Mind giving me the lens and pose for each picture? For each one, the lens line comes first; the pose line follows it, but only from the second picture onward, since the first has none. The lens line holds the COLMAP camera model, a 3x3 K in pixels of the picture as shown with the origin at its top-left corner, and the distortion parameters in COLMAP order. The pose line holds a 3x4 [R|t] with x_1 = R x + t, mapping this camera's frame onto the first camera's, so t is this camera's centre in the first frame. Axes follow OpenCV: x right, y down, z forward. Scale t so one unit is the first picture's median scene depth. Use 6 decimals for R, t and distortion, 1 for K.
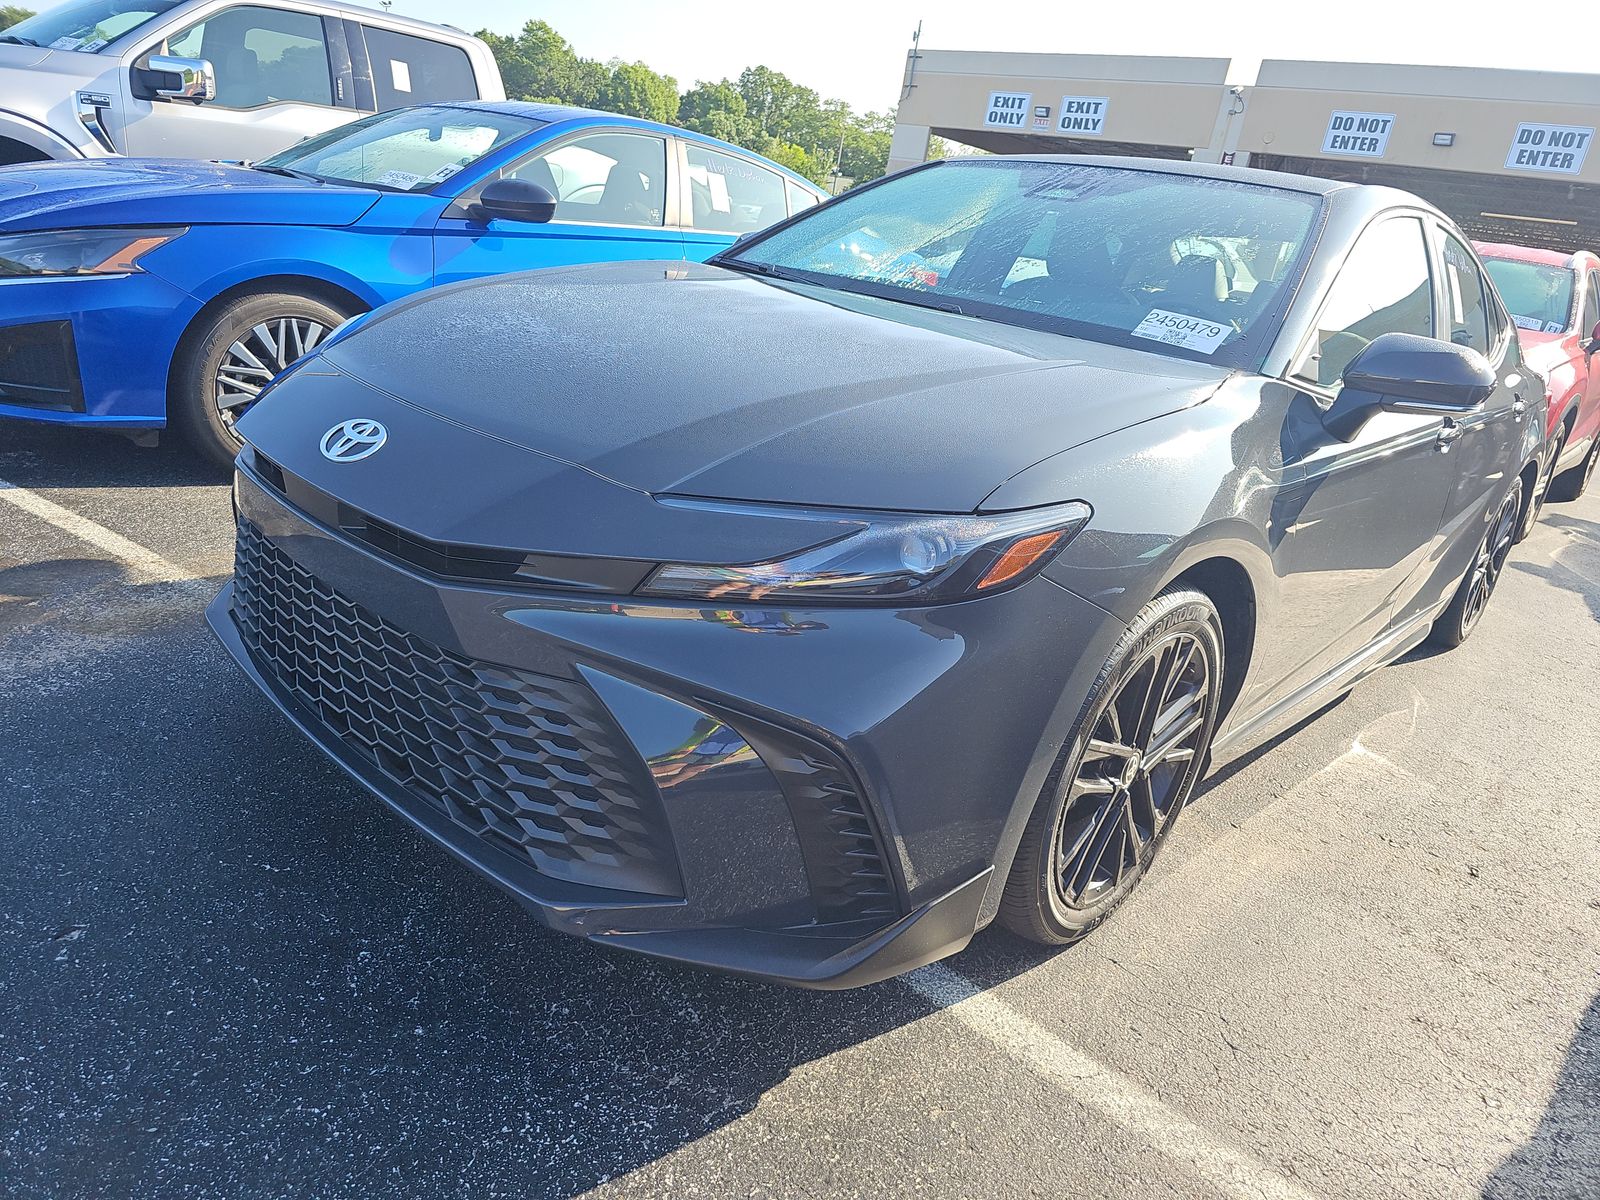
lens RADIAL K [[1135.7, 0, 800.0], [0, 1135.7, 600.0], [0, 0, 1]] dist [0.052645, -0.049243]
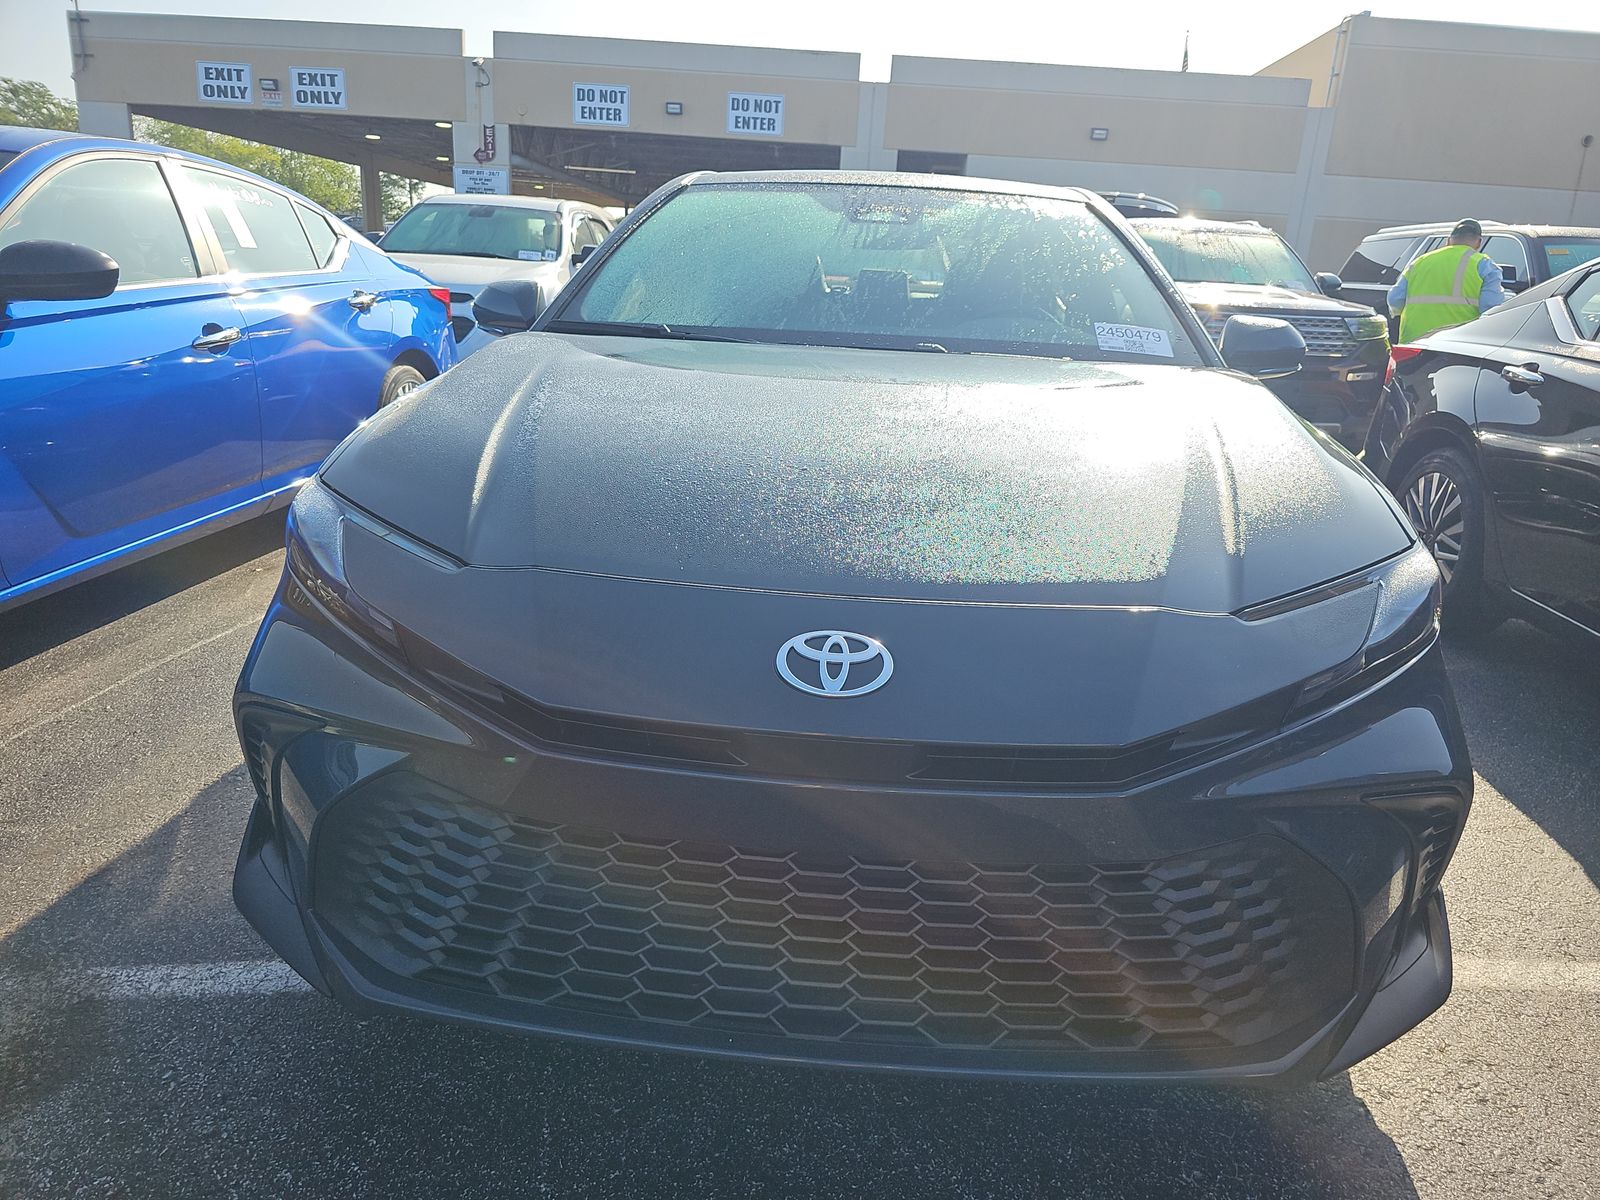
lens RADIAL K [[1135.7, 0, 800.0], [0, 1135.7, 600.0], [0, 0, 1]] dist [0.052645, -0.049243]
pose [[0.746756, -0.288313, 0.599359, -0.145499], [0.270115, 0.954961, 0.122826, -0.047979], [-0.607777, 0.070175, 0.791001, 0.081602]]
